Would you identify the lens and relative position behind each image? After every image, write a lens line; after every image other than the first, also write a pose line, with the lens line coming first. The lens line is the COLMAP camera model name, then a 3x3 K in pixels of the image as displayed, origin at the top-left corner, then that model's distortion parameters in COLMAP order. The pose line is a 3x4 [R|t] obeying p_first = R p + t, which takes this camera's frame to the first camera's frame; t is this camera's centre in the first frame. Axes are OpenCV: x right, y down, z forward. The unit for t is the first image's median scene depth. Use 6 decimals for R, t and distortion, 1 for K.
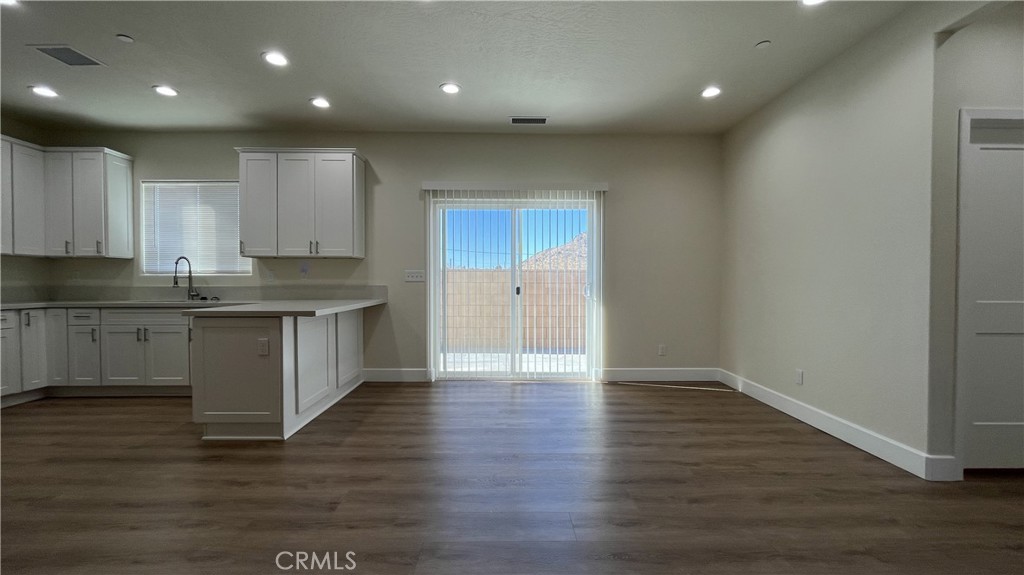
lens RADIAL K [[419.2, 0, 513.7], [0, 419.2, 289.2], [0, 0, 1]] dist [-0.003167, -0.001071]
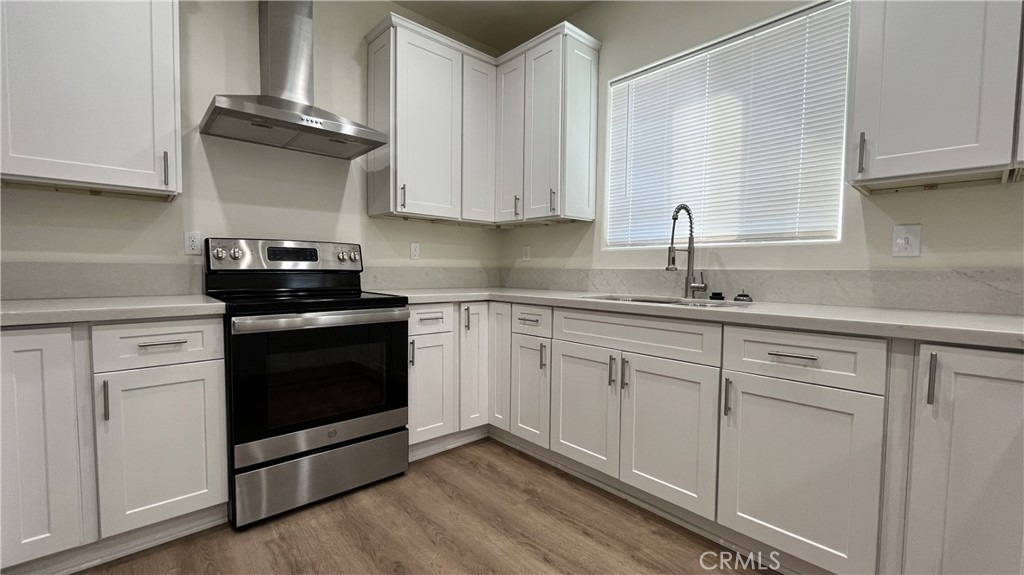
lens RADIAL K [[419.2, 0, 513.7], [0, 419.2, 291.1], [0, 0, 1]] dist [-0.003167, -0.001071]
pose [[0.656910, 0.045445, -0.752598, -0.578753], [-0.025339, 0.998949, 0.038203, 0.005187], [0.753543, -0.006026, 0.657371, 0.568765]]
